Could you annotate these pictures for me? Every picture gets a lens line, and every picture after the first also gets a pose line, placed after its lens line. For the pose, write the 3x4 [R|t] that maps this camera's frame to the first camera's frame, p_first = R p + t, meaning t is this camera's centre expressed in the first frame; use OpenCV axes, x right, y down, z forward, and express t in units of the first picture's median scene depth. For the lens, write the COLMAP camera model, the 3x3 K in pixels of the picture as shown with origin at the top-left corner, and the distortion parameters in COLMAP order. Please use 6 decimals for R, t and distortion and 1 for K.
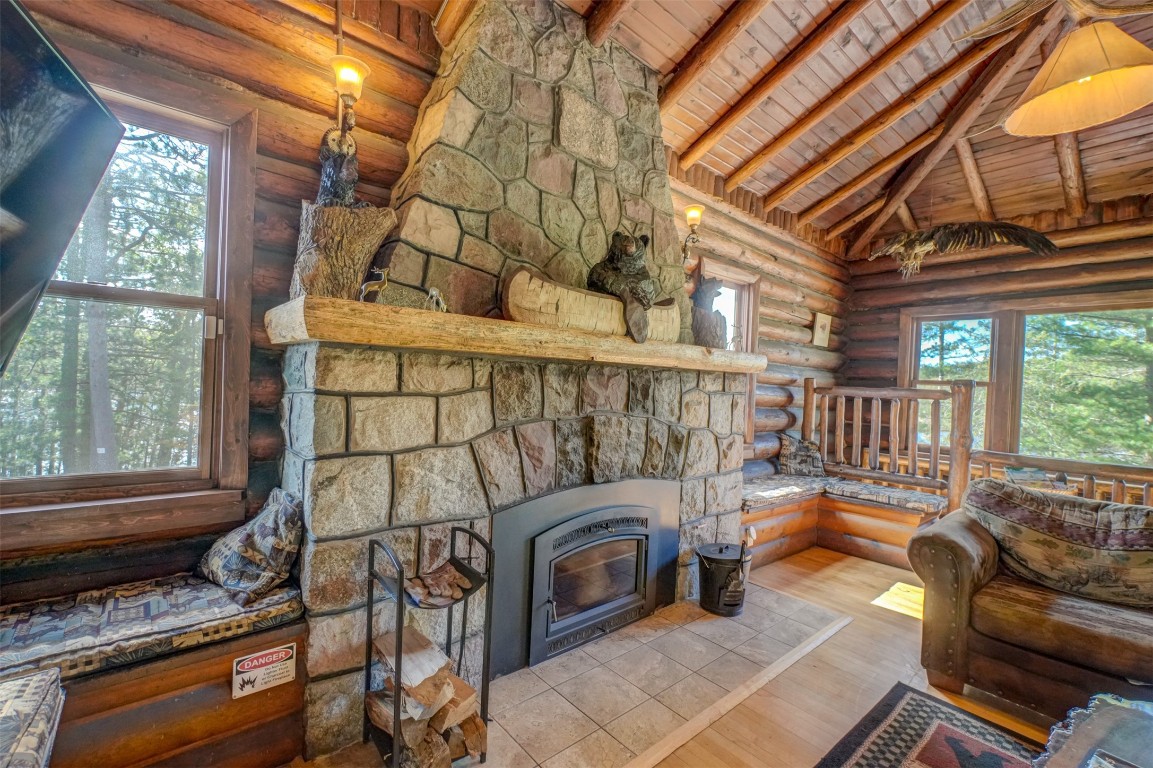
lens RADIAL K [[500.4, 0, 565.2], [0, 500.4, 382.6], [0, 0, 1]] dist [-0.012537, 0.004972]
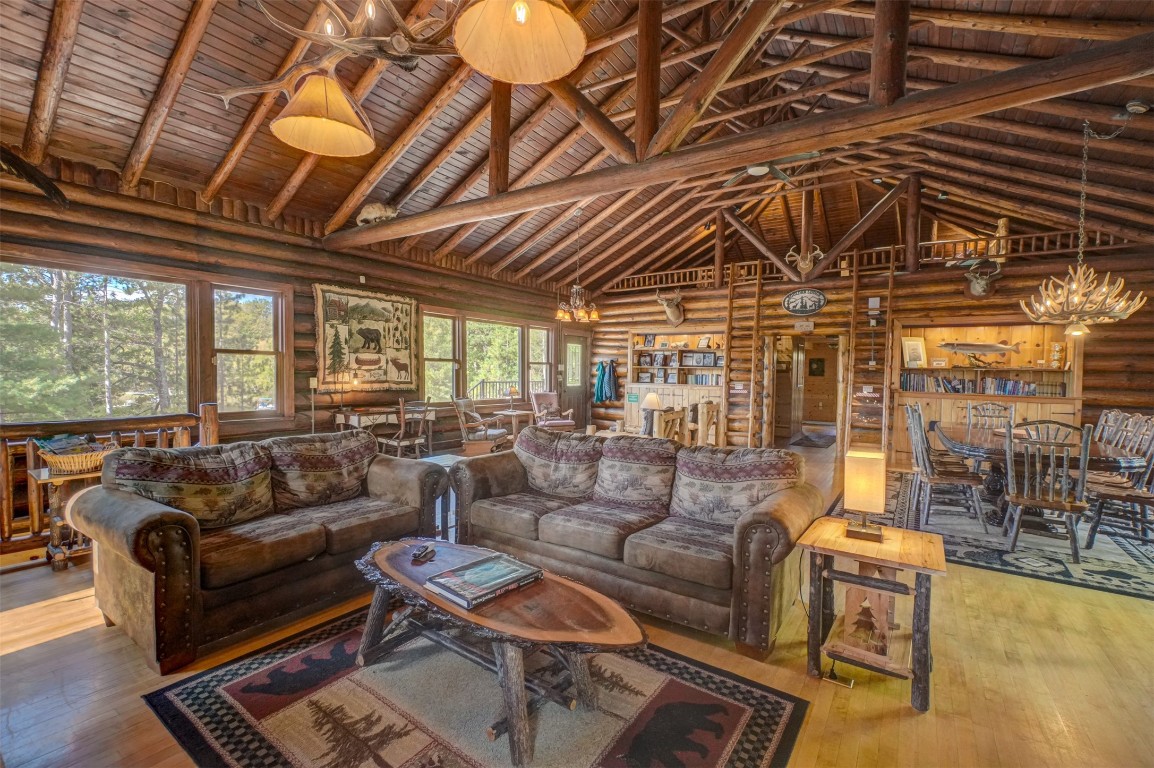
lens RADIAL K [[500.9, 0, 568.4], [0, 500.9, 386.3], [0, 0, 1]] dist [-0.012537, 0.004972]
pose [[-0.261034, -0.076557, 0.962289, -0.288701], [-0.022888, 0.997061, 0.073115, -0.011495], [-0.965058, -0.002939, -0.262019, 0.485061]]
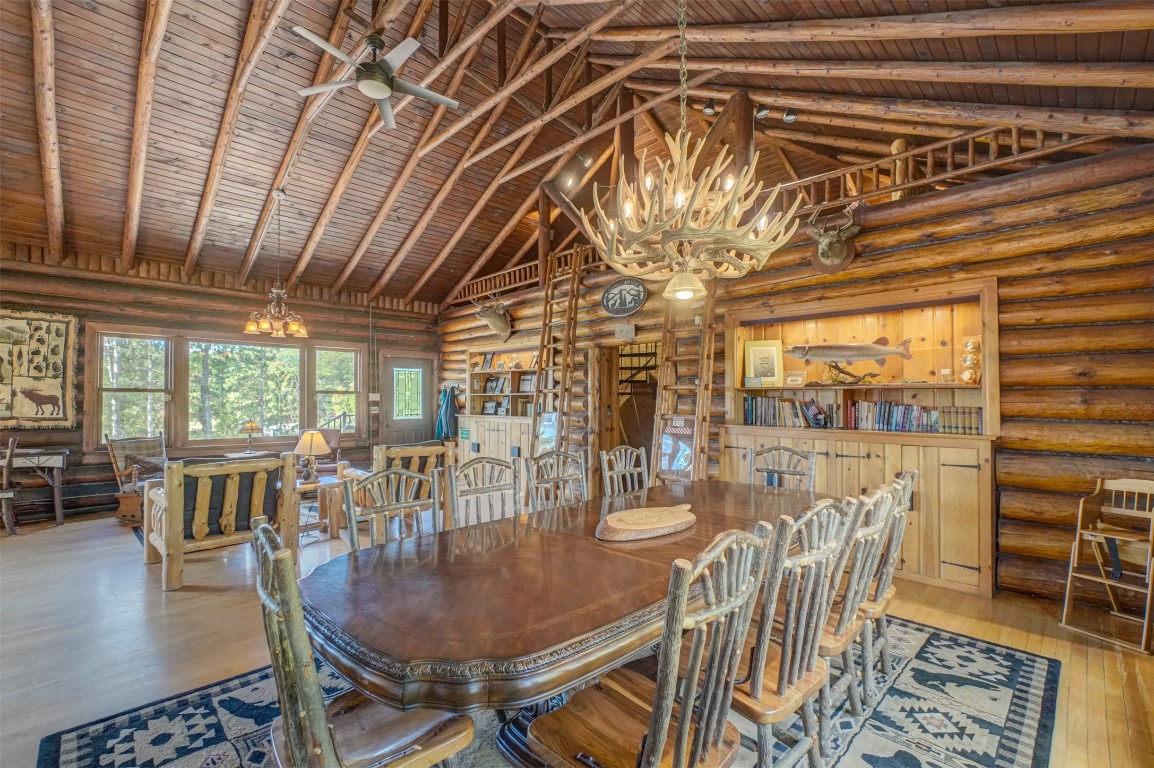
lens RADIAL K [[500.9, 0, 579.1], [0, 500.9, 397.3], [0, 0, 1]] dist [-0.012537, 0.004972]
pose [[-0.079025, -0.037081, 0.996183, 0.229371], [0.001229, 0.999304, 0.037294, 0.015295], [-0.996872, 0.004172, -0.078924, -1.552933]]
